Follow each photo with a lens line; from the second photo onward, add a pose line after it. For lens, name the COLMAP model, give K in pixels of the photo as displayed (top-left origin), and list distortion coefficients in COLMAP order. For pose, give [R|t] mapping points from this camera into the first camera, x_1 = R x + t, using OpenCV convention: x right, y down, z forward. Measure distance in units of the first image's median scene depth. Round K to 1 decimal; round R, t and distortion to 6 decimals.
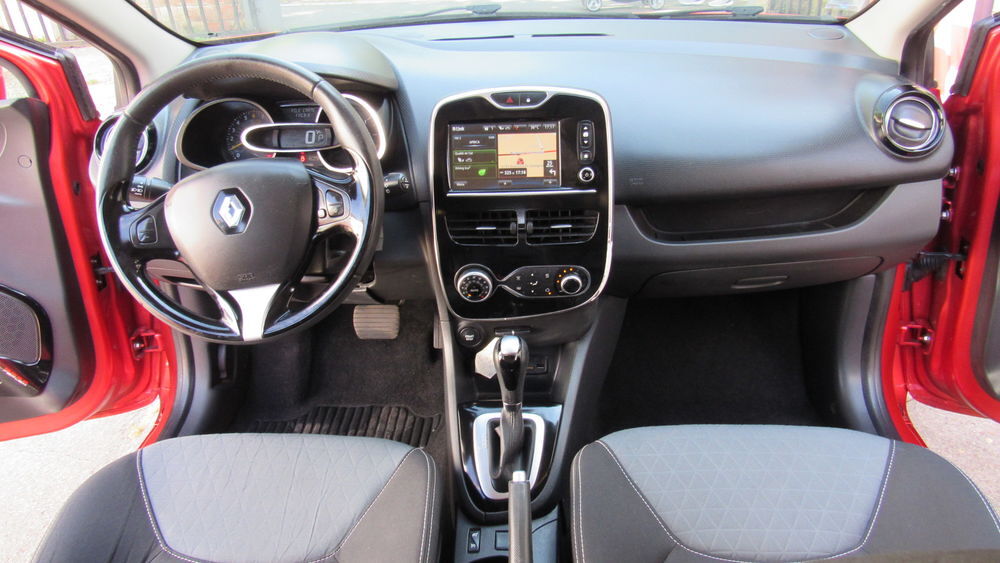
lens RADIAL K [[720.1, 0, 500.0], [0, 720.1, 281.5], [0, 0, 1]] dist [-0.020644, 0.005643]
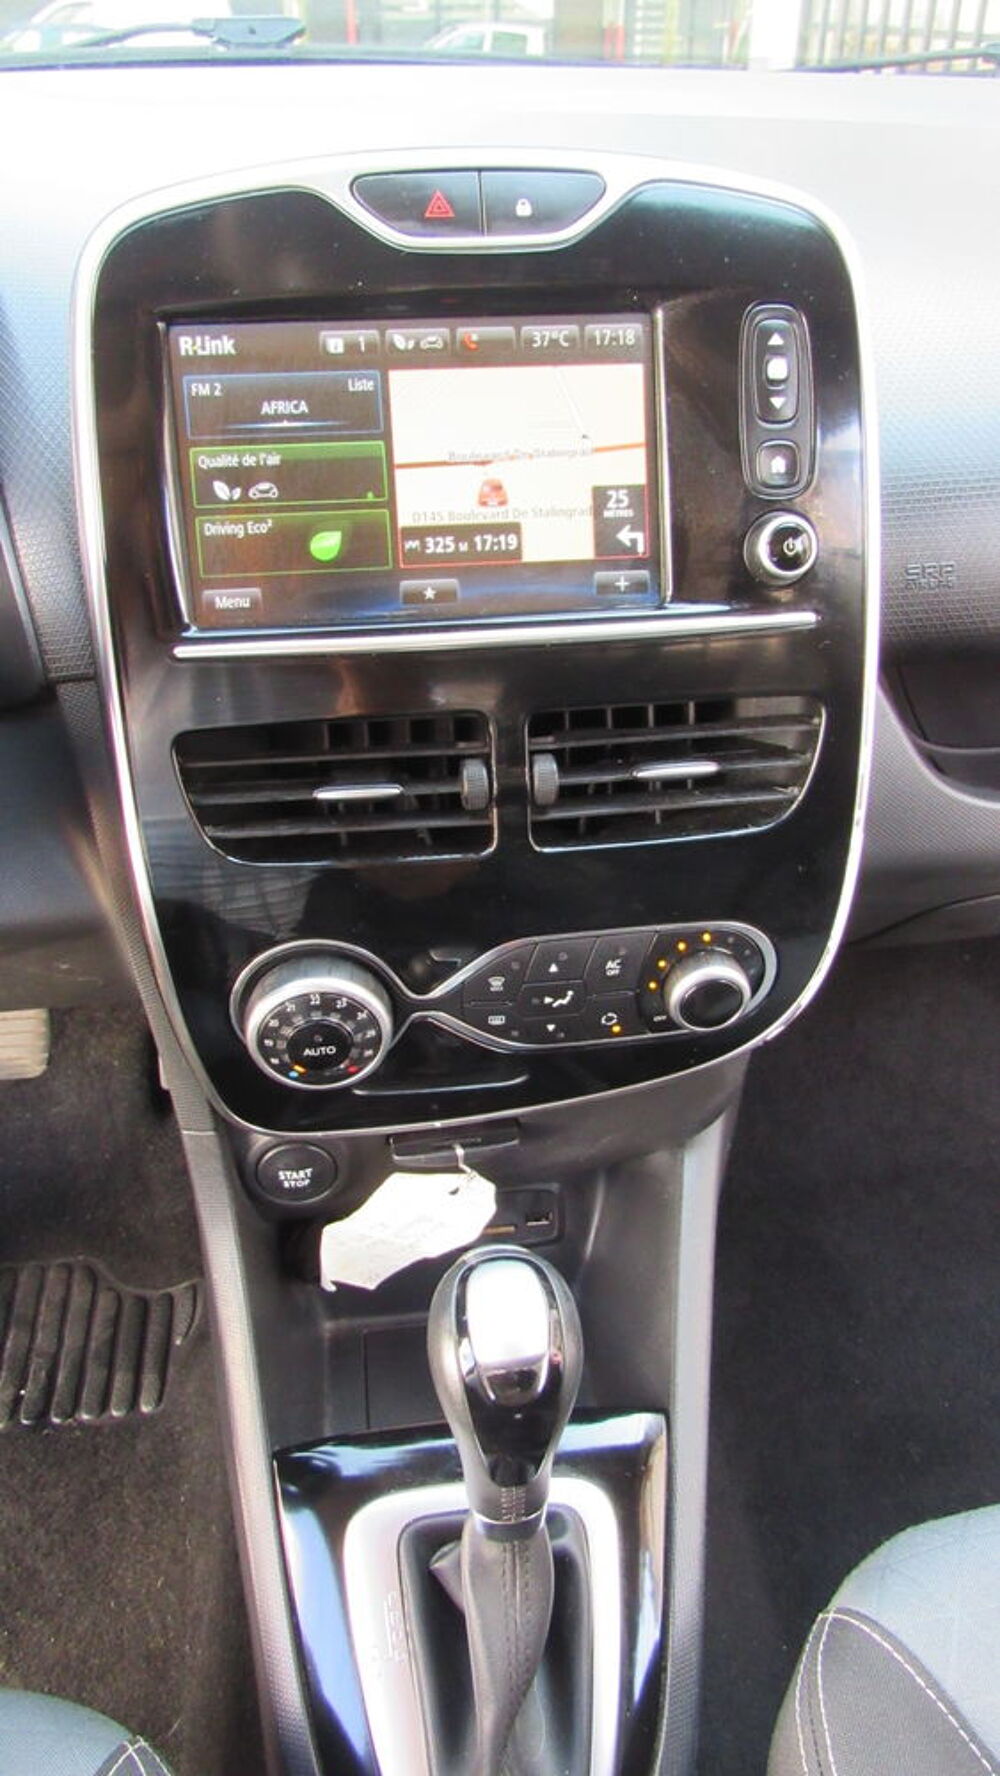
lens RADIAL K [[1278.9, 0, 500.0], [0, 1278.9, 888.0], [0, 0, 1]] dist [-0.020644, 0.005643]
pose [[0.983751, -0.062070, 0.168467, -0.045408], [0.046464, 0.994388, 0.095046, -0.079925], [-0.173421, -0.085674, 0.981114, 0.585965]]
